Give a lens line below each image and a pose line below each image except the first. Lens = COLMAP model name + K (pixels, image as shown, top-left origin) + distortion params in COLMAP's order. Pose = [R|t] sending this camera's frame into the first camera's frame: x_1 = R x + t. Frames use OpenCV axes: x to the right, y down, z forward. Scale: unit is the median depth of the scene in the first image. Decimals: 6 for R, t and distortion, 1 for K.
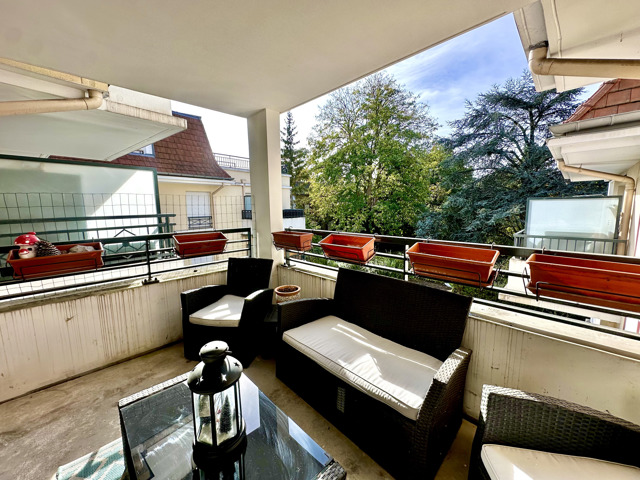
lens RADIAL K [[255.2, 0, 318.1], [0, 255.2, 238.6], [0, 0, 1]] dist [-0.003009, 0.000719]
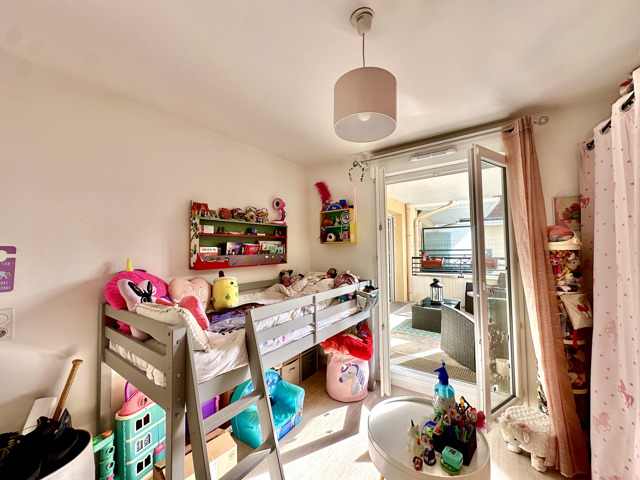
lens RADIAL K [[255.2, 0, 321.5], [0, 255.2, 238.6], [0, 0, 1]] dist [-0.003009, 0.000719]
pose [[0.169516, -0.026397, -0.985174, 0.159633], [-0.117050, 0.992026, -0.046721, 0.008605], [0.978552, 0.123234, 0.165075, -0.075764]]
